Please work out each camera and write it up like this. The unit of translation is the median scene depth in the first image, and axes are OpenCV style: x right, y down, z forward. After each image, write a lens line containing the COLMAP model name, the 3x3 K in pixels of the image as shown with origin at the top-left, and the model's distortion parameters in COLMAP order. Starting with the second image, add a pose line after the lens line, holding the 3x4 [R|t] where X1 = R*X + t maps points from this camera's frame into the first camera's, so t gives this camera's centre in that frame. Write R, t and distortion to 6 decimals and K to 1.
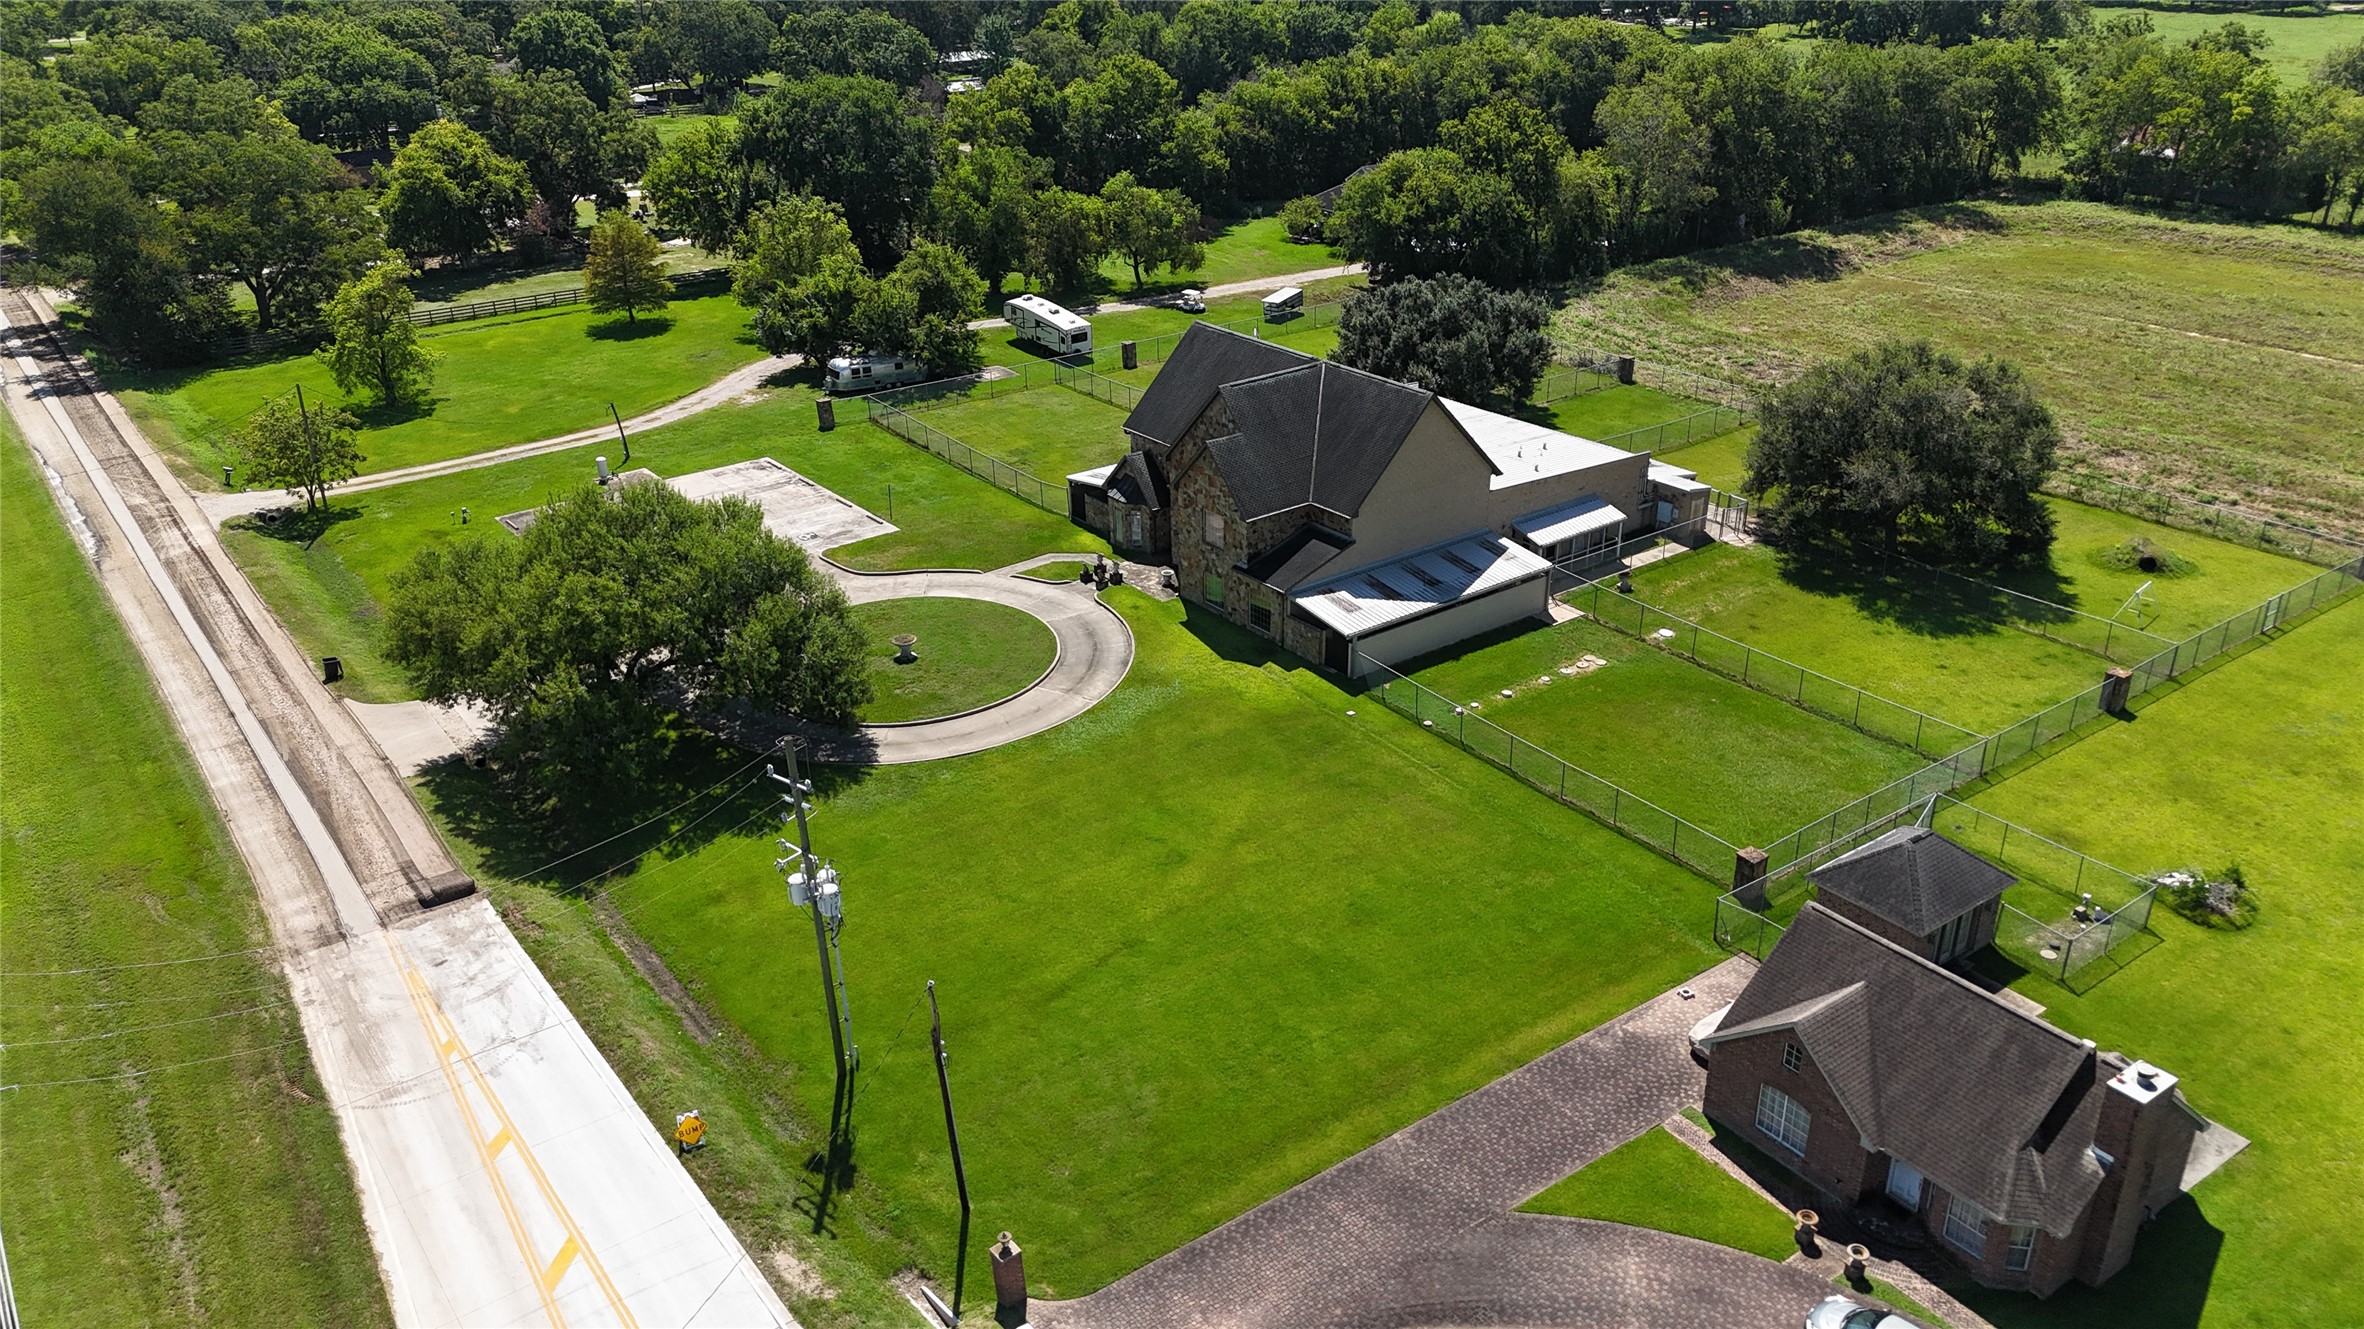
lens RADIAL K [[1731.0, 0, 1191.5], [0, 1731.0, 667.5], [0, 0, 1]] dist [0.081079, -0.101278]
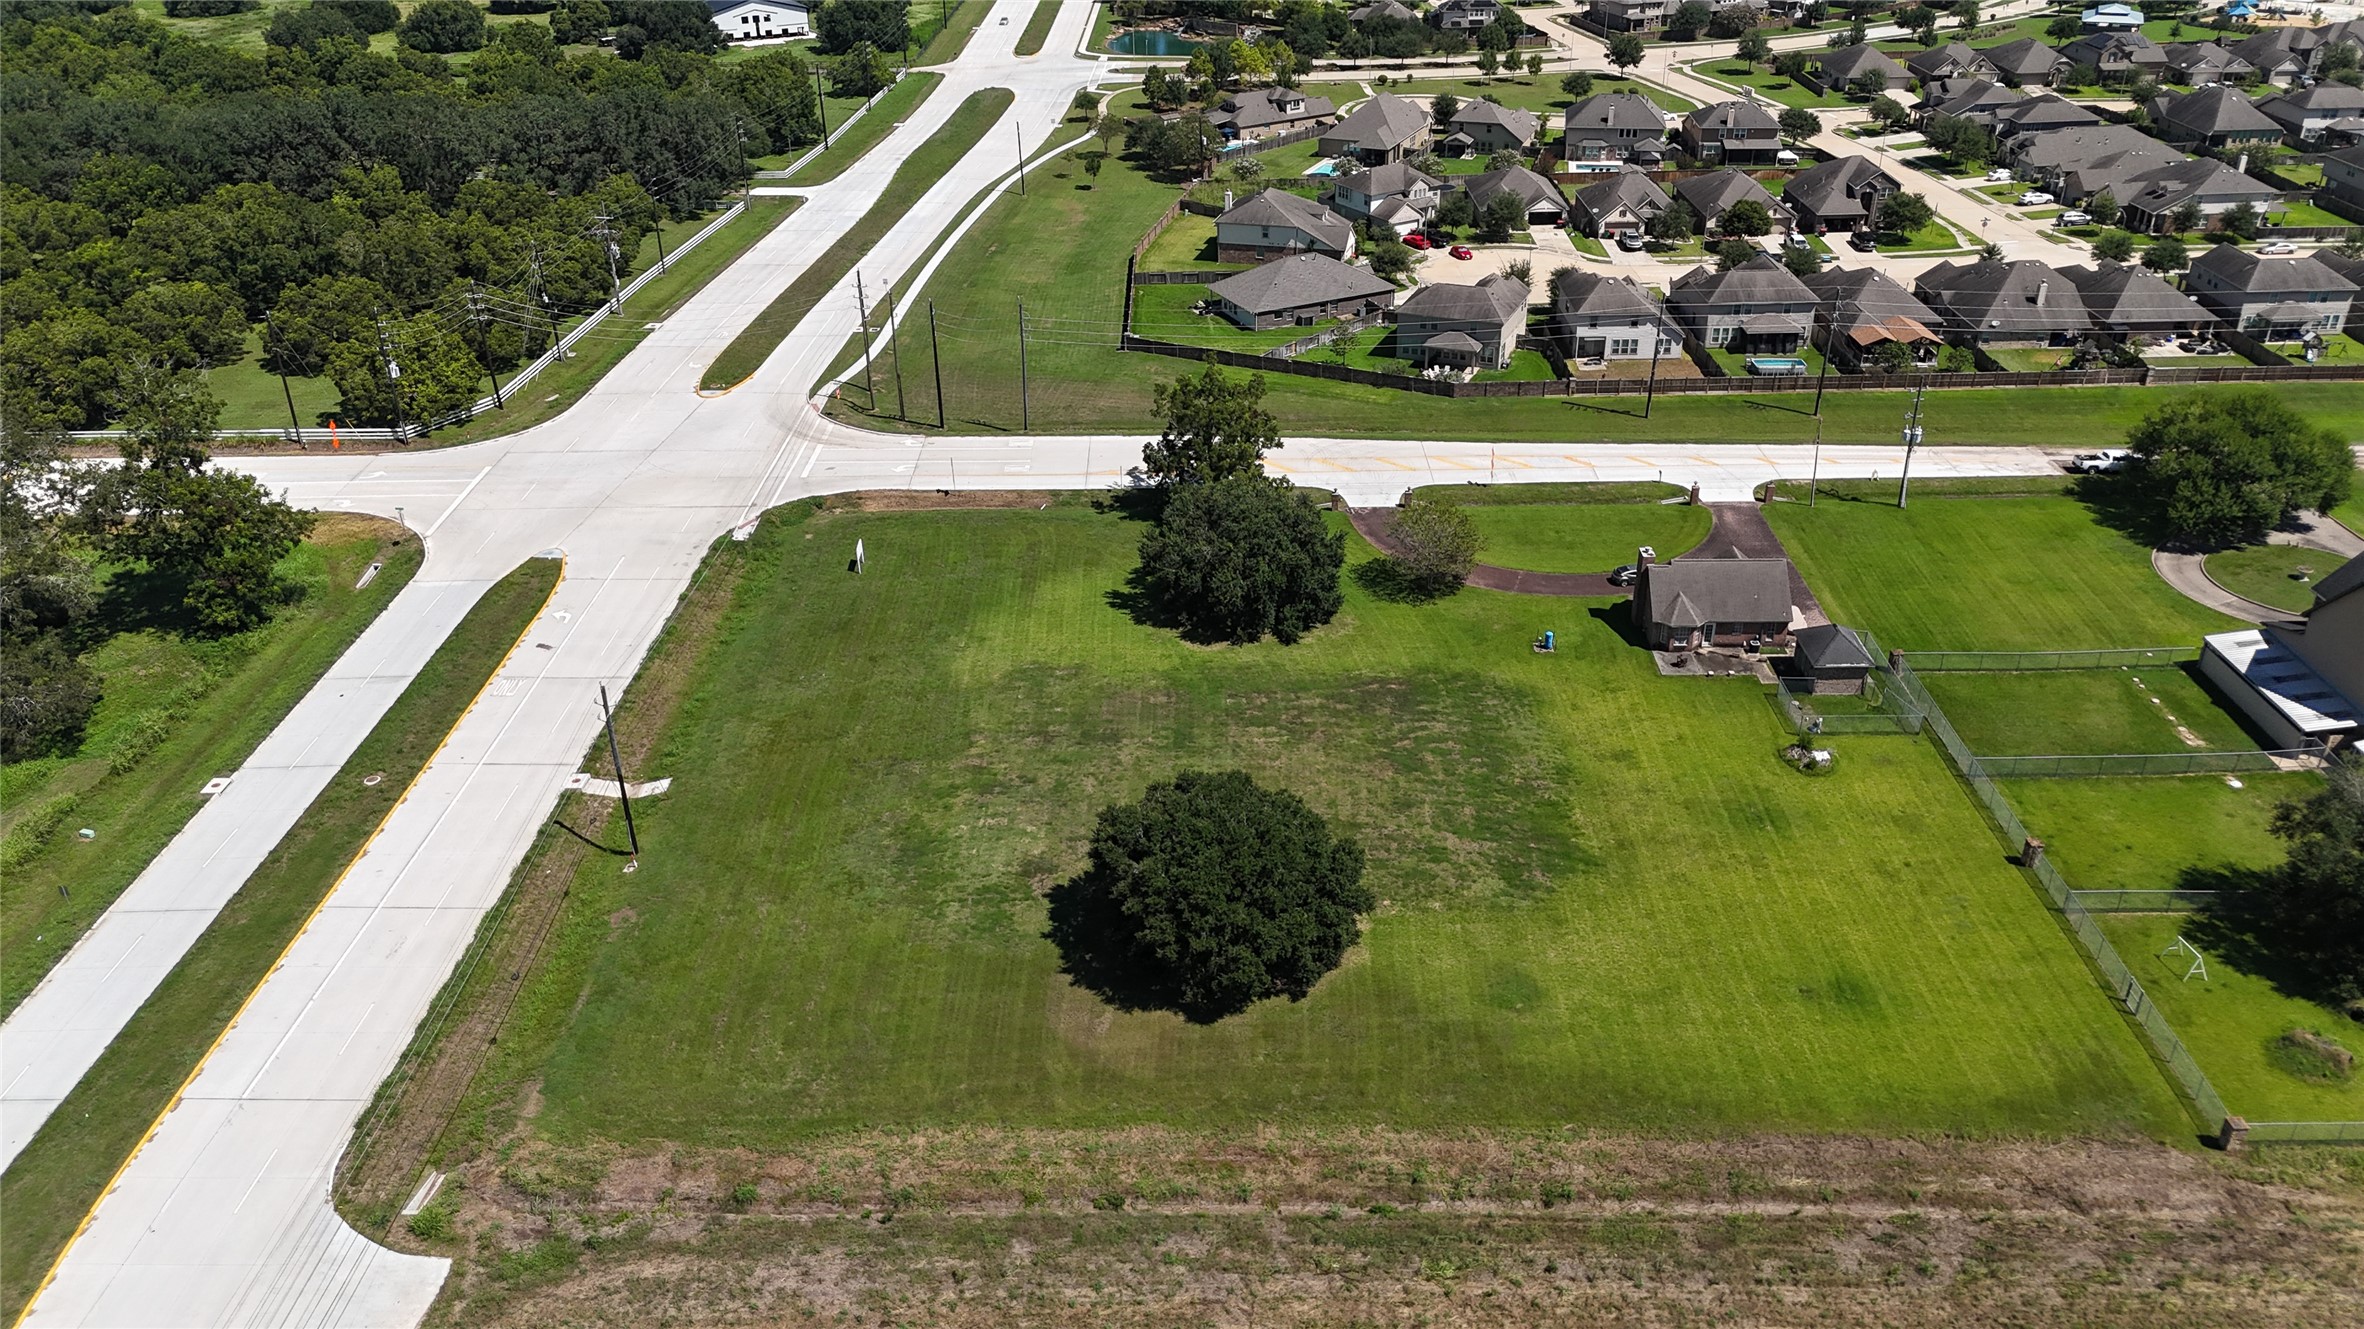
lens RADIAL K [[1747.2, 0, 1191.0], [0, 1747.2, 663.7], [0, 0, 1]] dist [0.042399, -0.003397]
pose [[-0.602944, 0.406072, -0.686705, 1.535467], [-0.316841, 0.668086, 0.673256, -0.692653], [0.732168, 0.623512, -0.274158, 0.659914]]
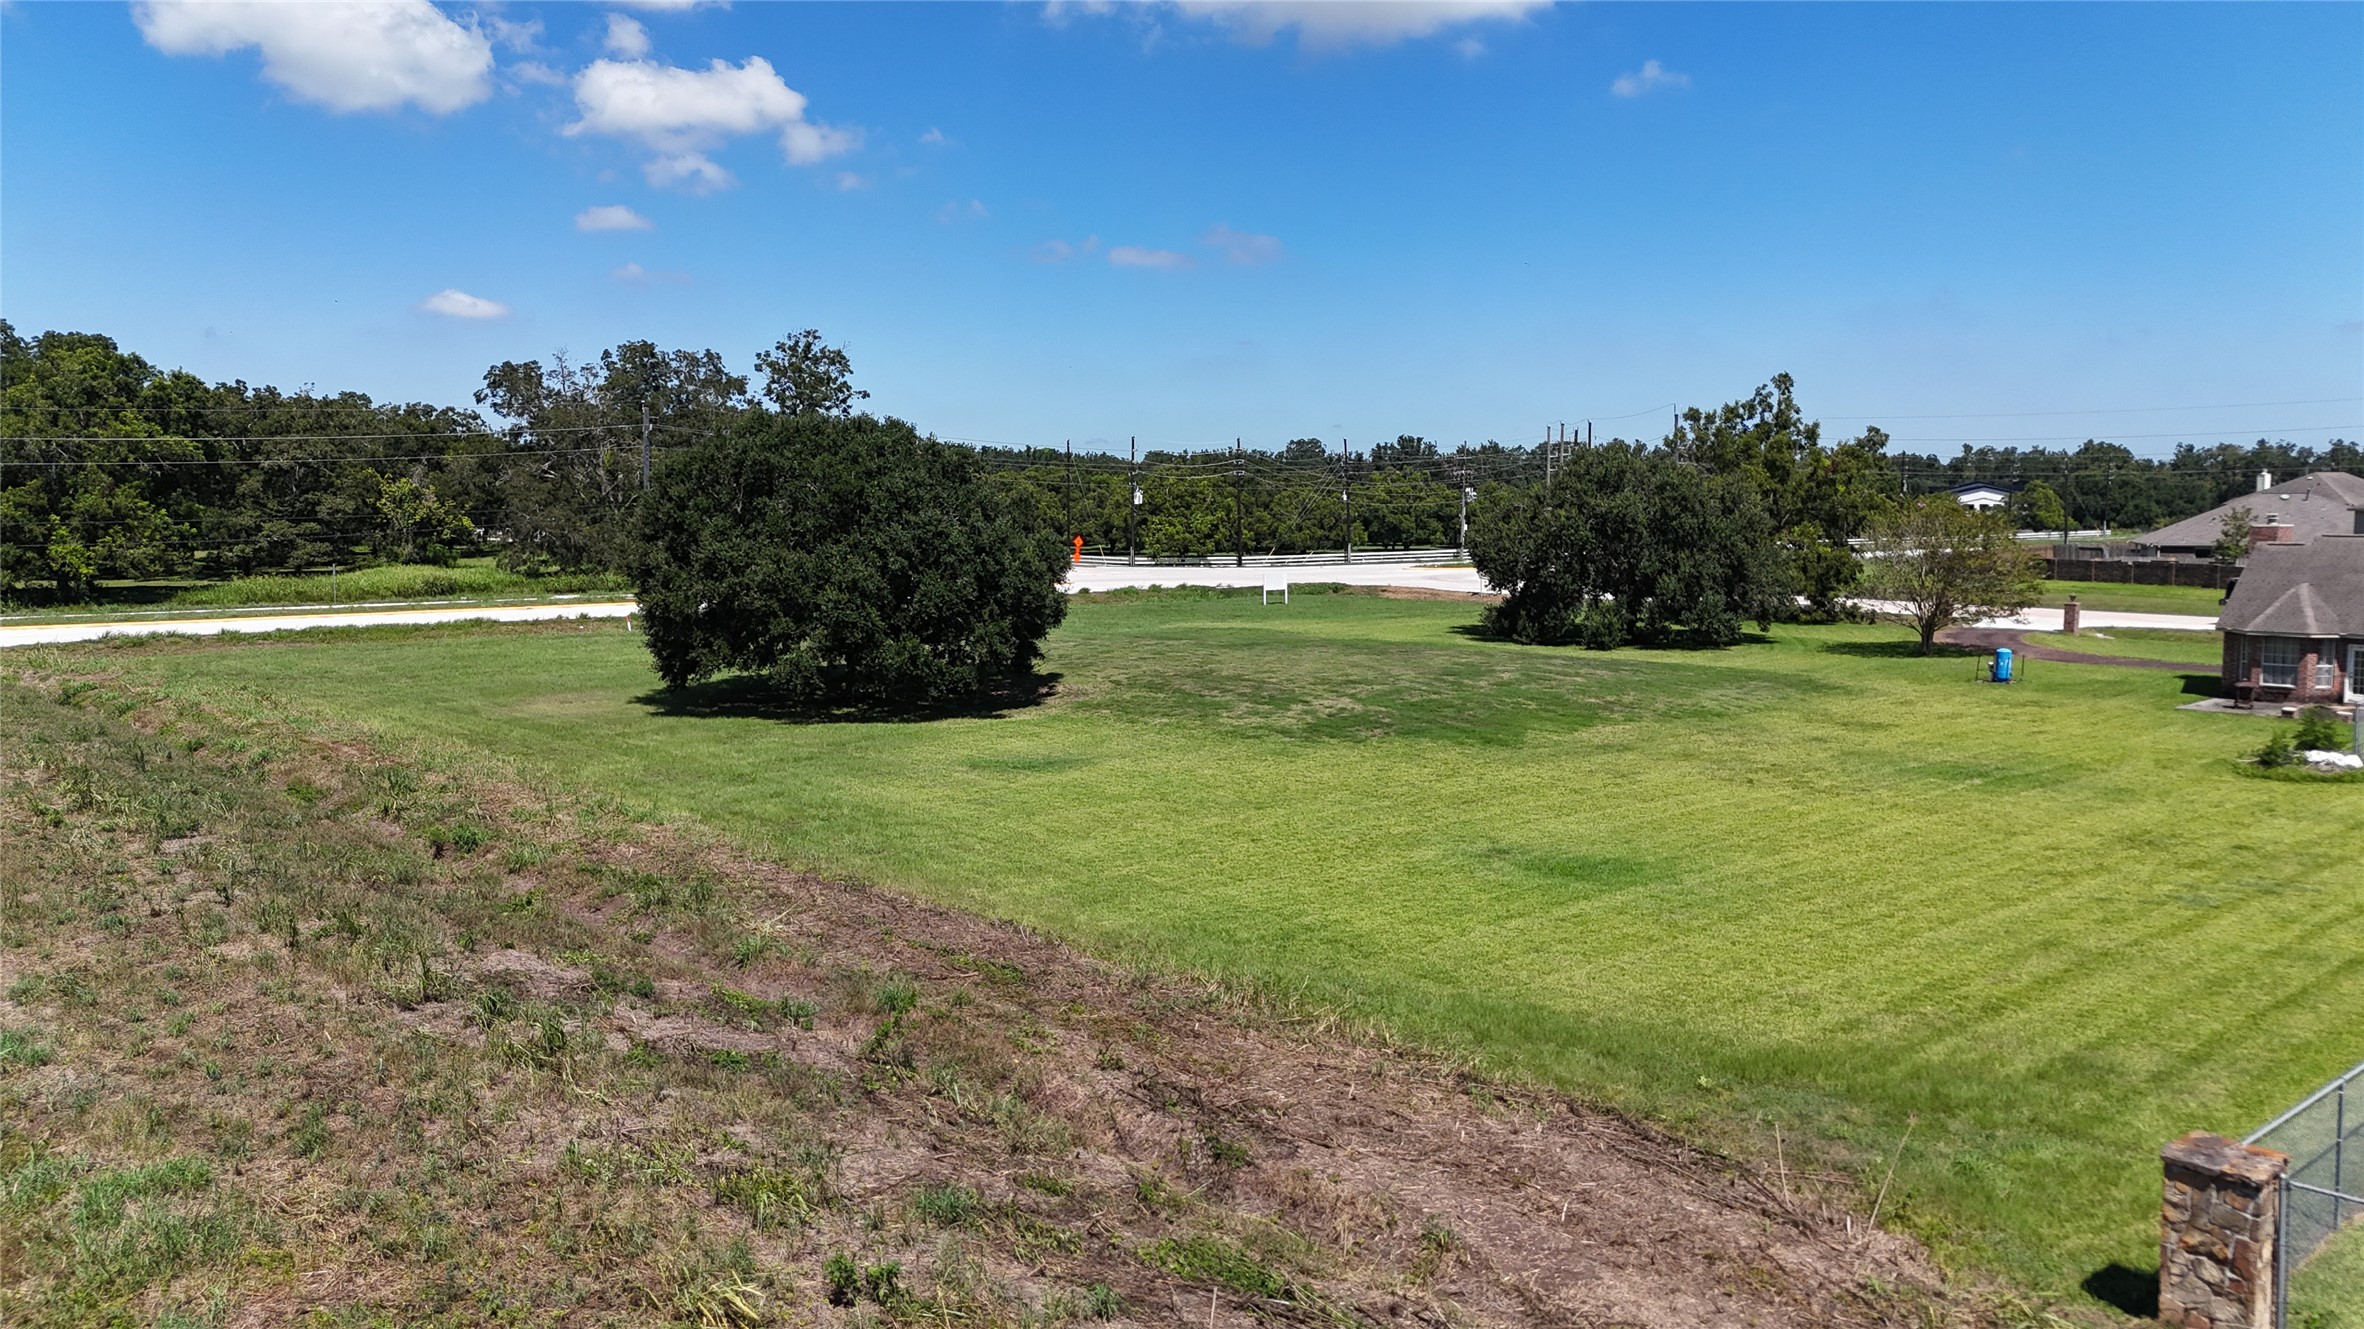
lens RADIAL K [[1750.3, 0, 1190.1], [0, 1750.3, 657.7], [0, 0, 1]] dist [0.060351, -0.058345]
pose [[-0.995027, 0.027206, -0.095816, 0.760009], [-0.025380, 0.860968, 0.508025, -0.192590], [0.096316, 0.507930, -0.855996, 1.074553]]
